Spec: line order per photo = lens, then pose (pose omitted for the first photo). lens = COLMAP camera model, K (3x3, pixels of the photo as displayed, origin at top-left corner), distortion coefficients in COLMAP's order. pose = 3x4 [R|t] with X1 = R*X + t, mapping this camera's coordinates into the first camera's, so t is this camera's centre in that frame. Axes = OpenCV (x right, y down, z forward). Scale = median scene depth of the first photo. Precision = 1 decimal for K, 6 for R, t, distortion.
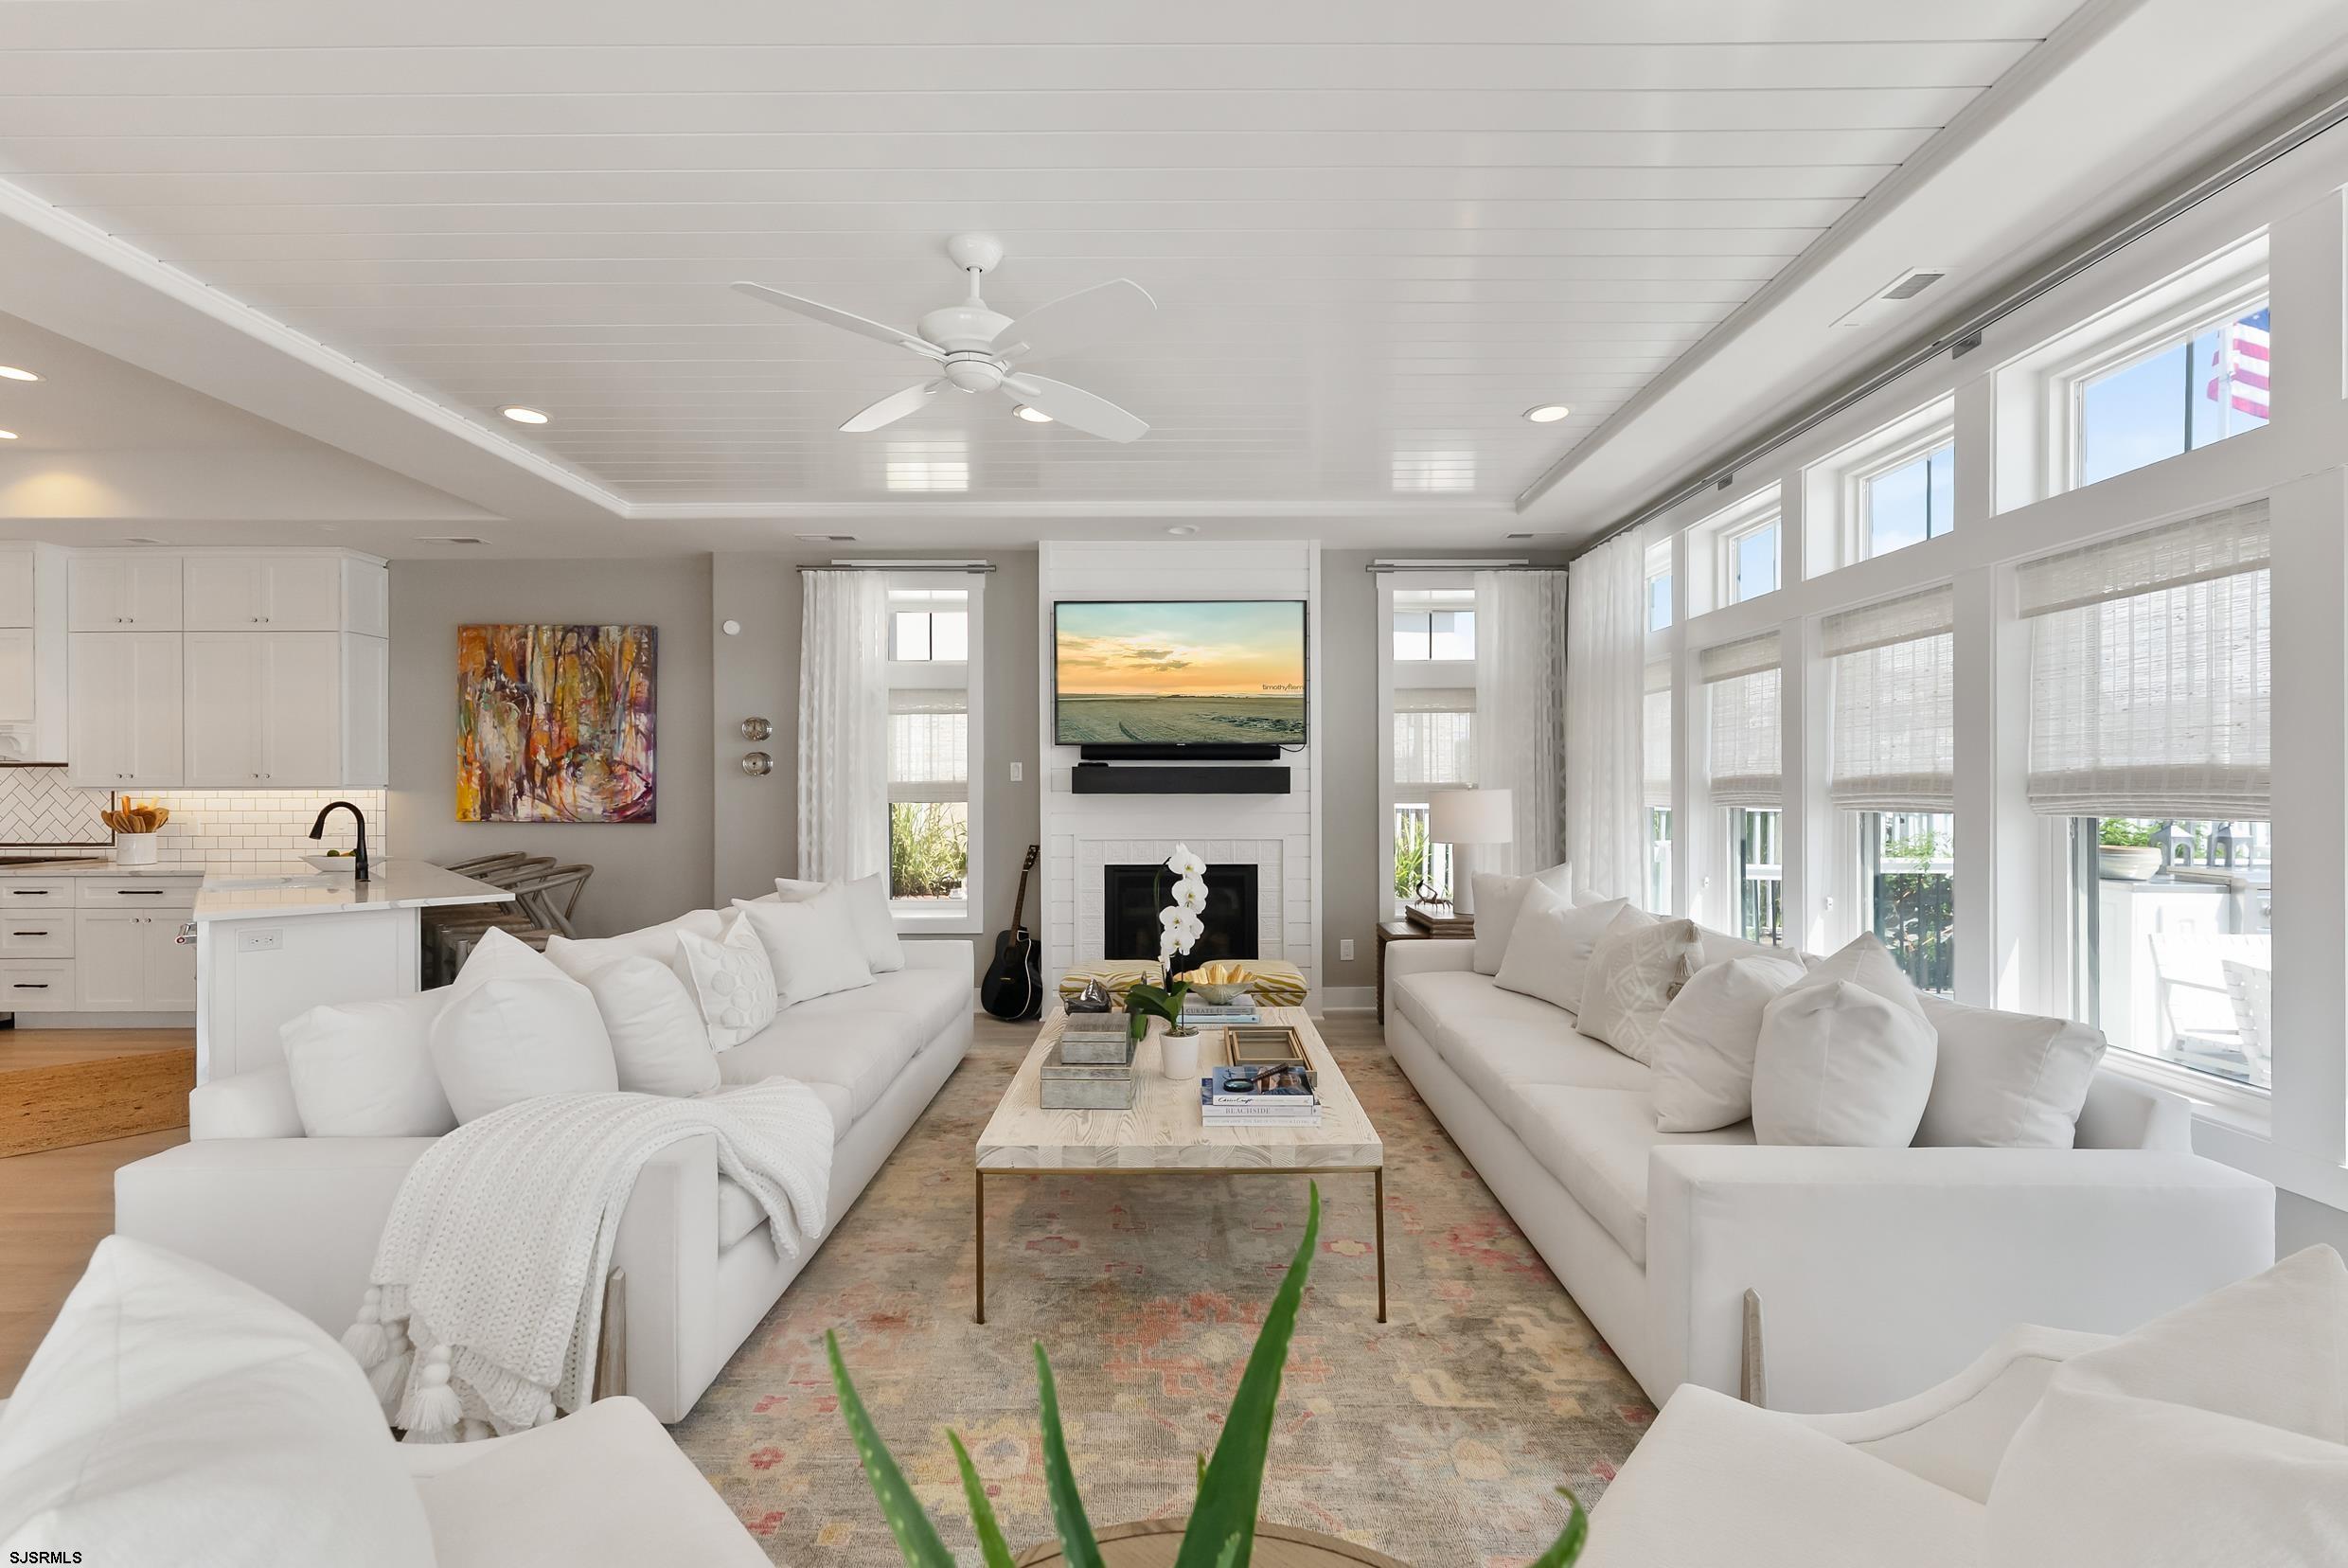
lens RADIAL K [[958.1, 0, 1179.3], [0, 958.1, 790.3], [0, 0, 1]] dist [0.010145, -0.000696]
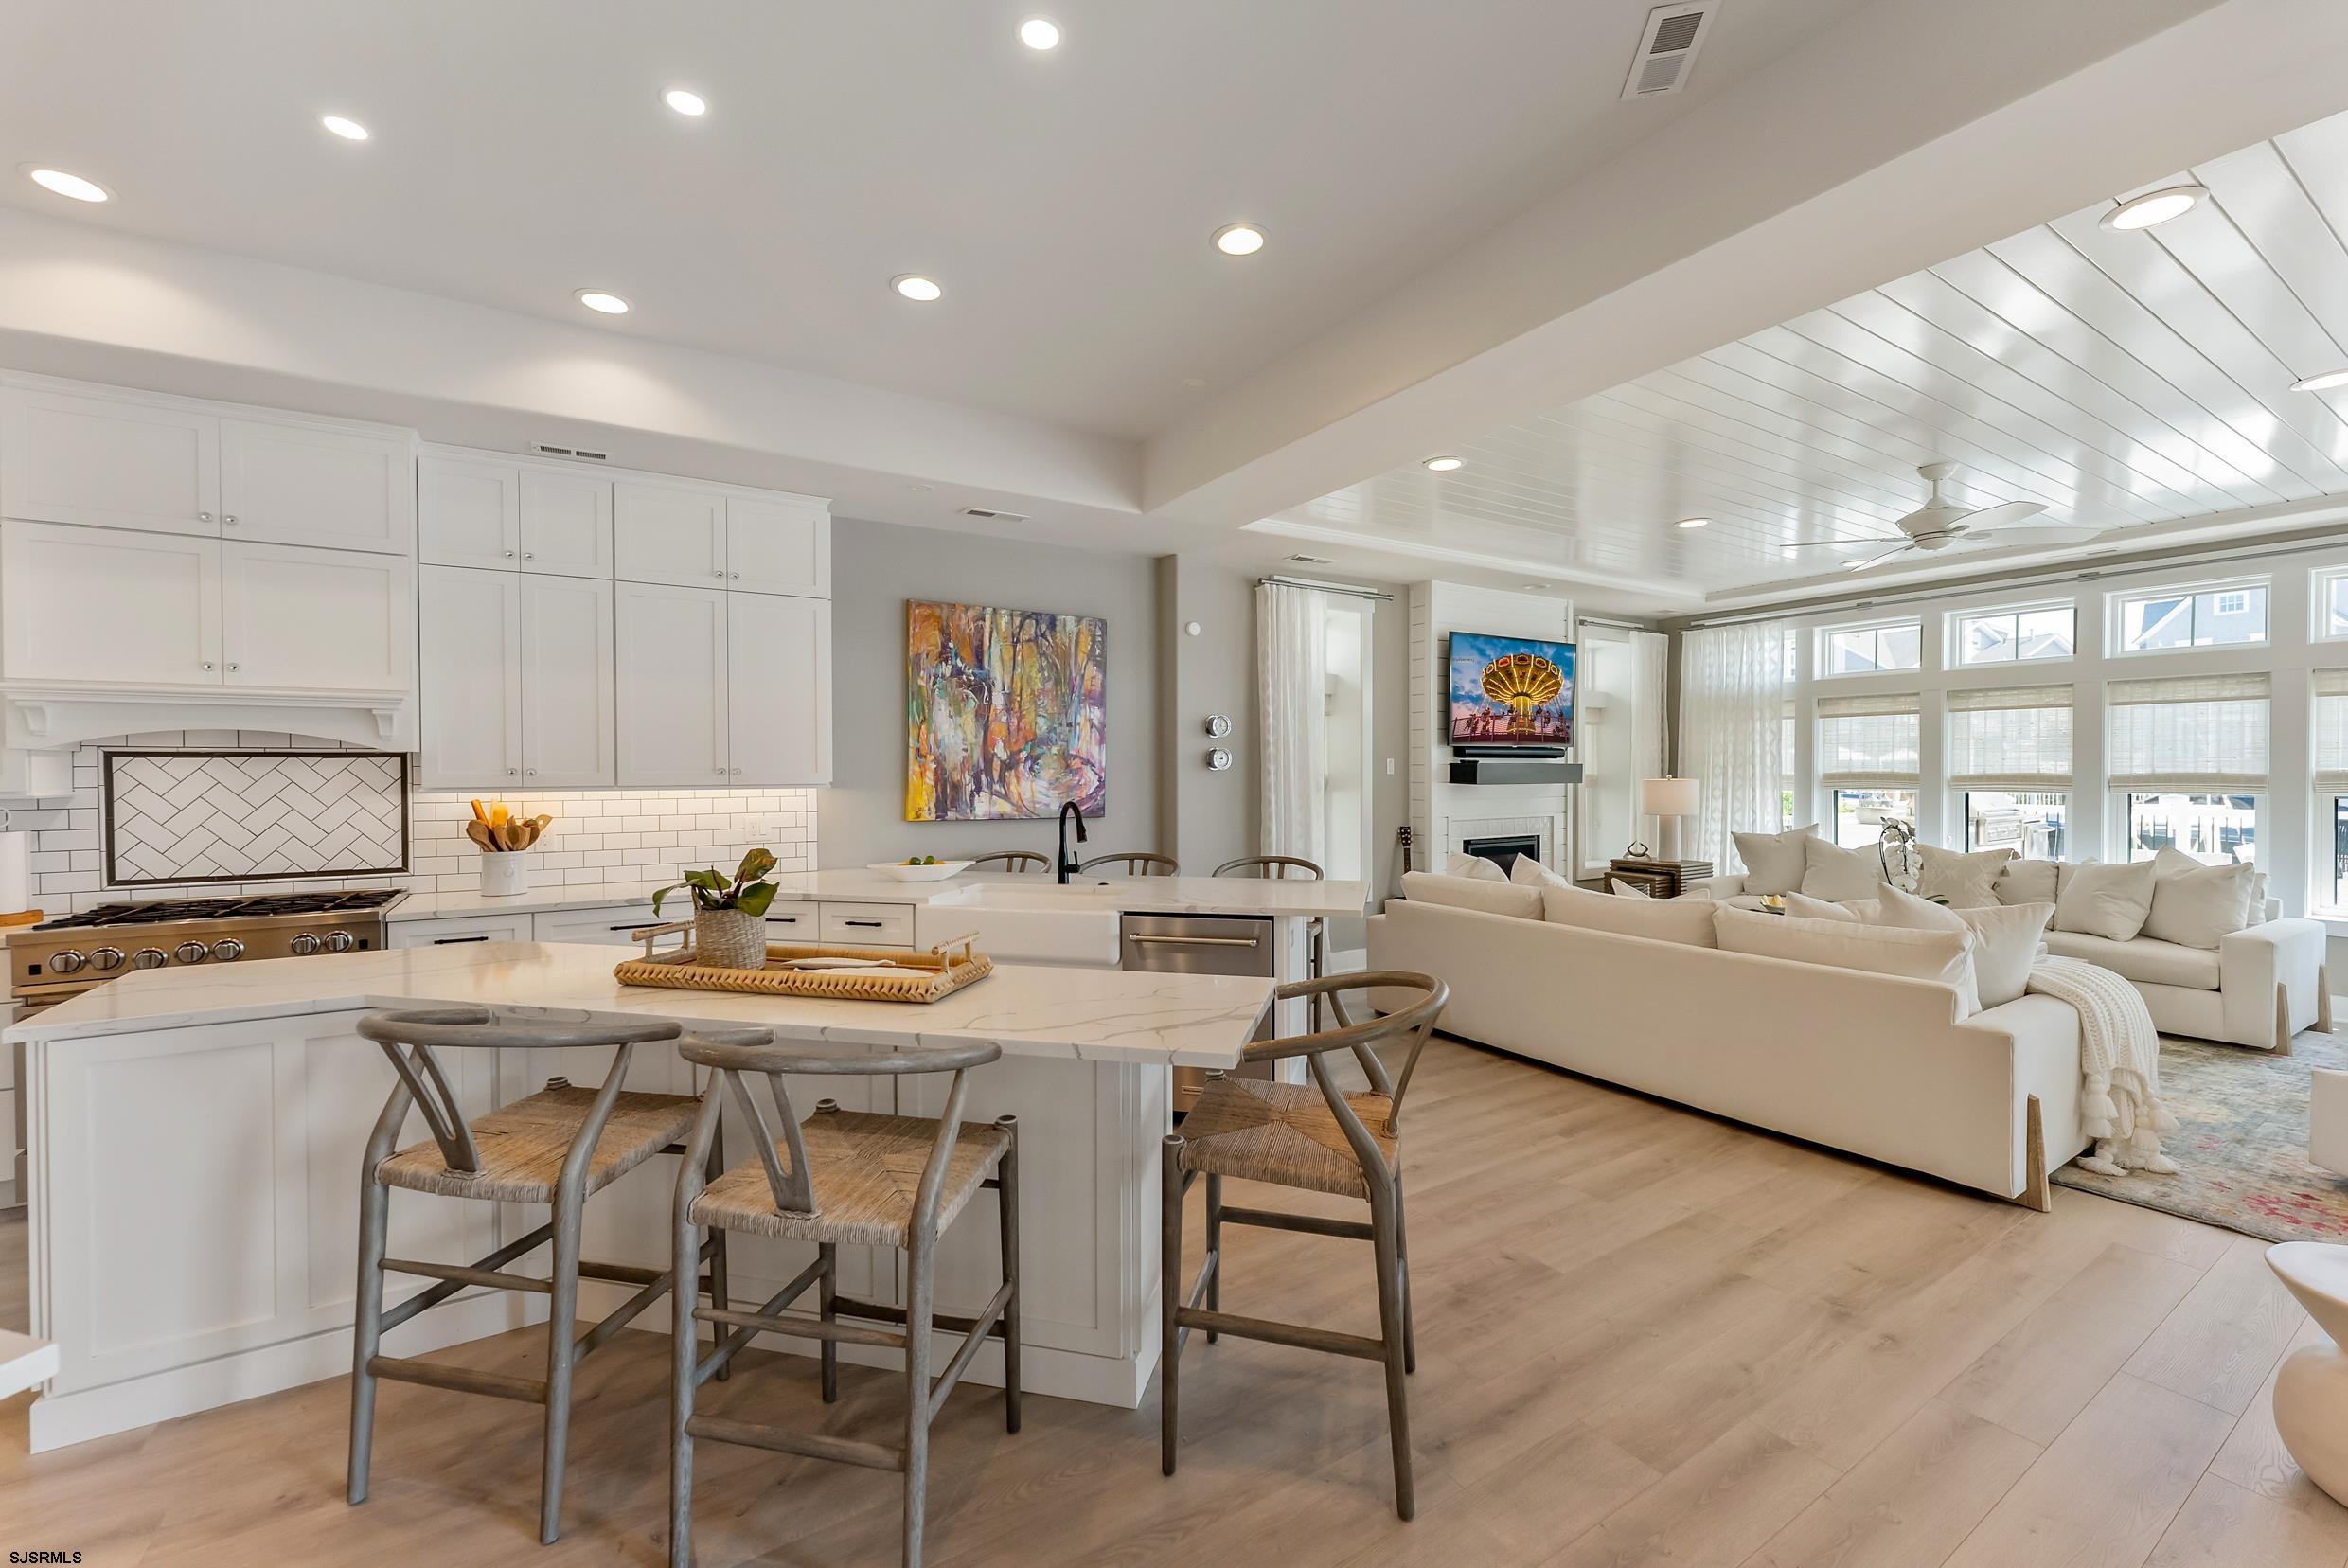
lens RADIAL K [[958.1, 0, 1151.7], [0, 958.1, 781.6], [0, 0, 1]] dist [0.010145, -0.000696]
pose [[0.845629, -0.007768, 0.533714, -1.057722], [0.001427, 0.999923, 0.012292, -0.015469], [-0.533769, -0.009633, 0.845576, 0.137685]]
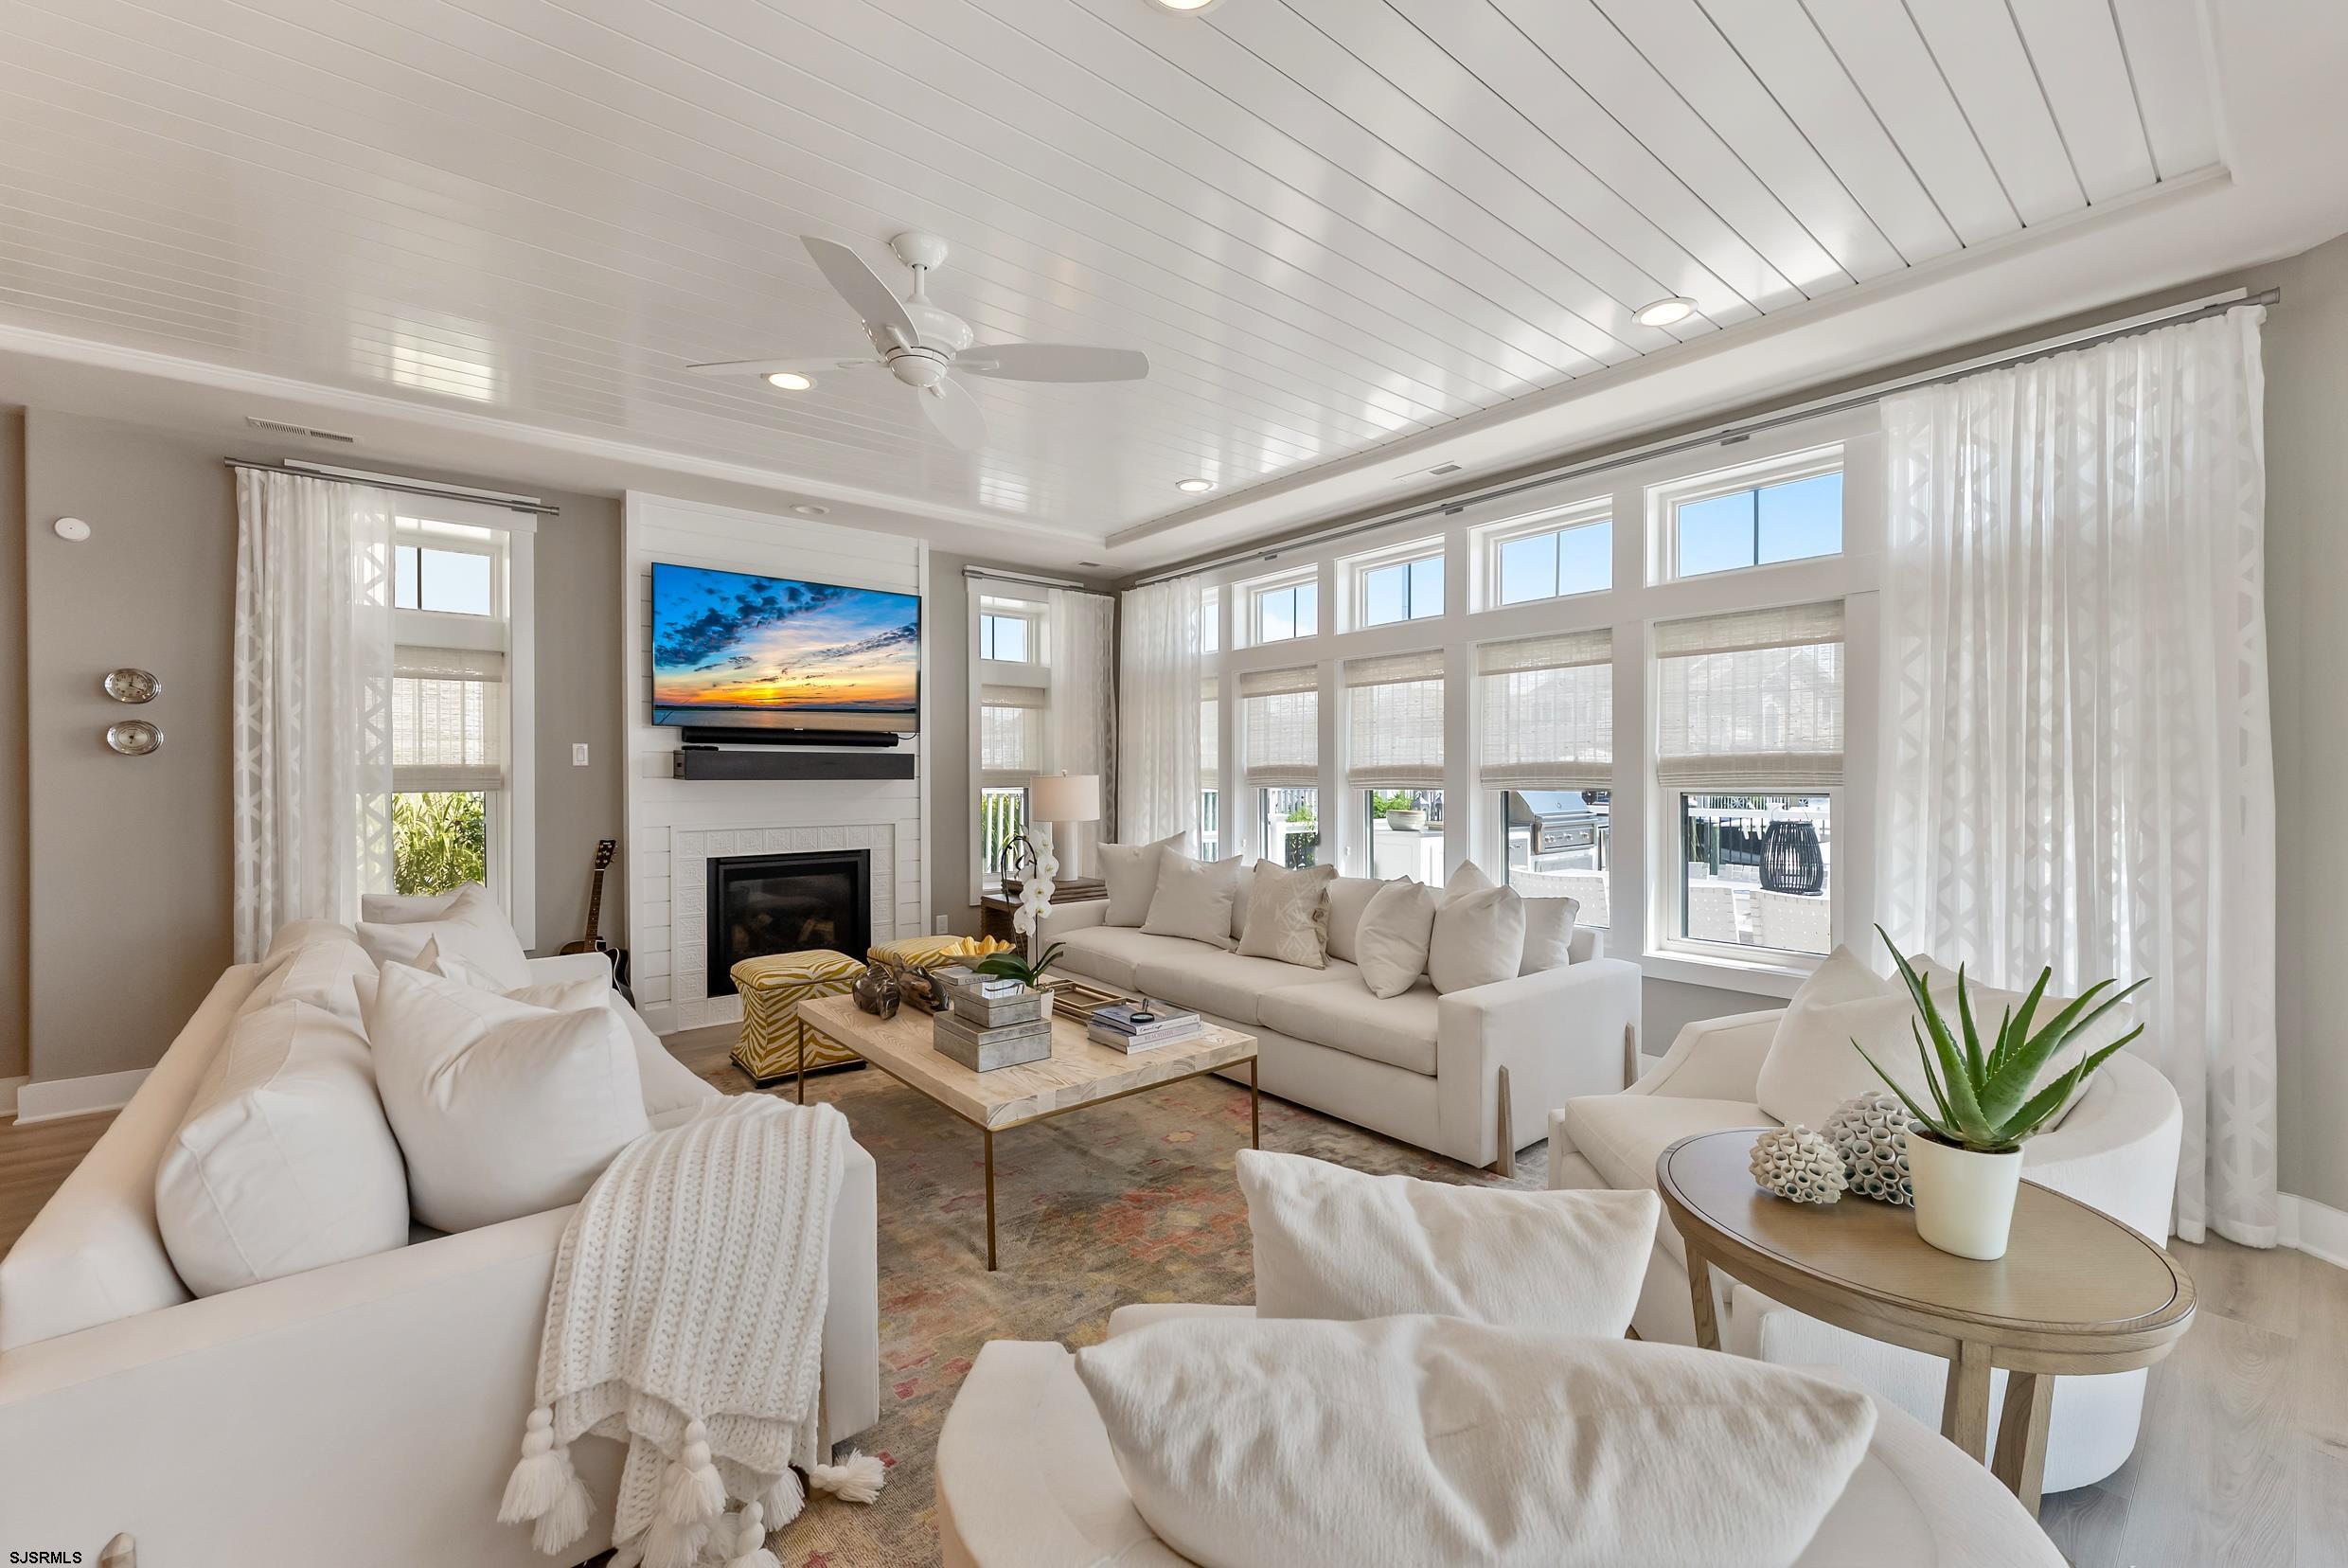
lens RADIAL K [[958.1, 0, 1155.0], [0, 958.1, 781.1], [0, 0, 1]] dist [0.010145, -0.000696]
pose [[0.773486, -0.004153, 0.633800, -0.313425], [0.001320, 0.999987, 0.004942, 0.000344], [-0.633812, -0.002986, 0.773481, 0.021657]]
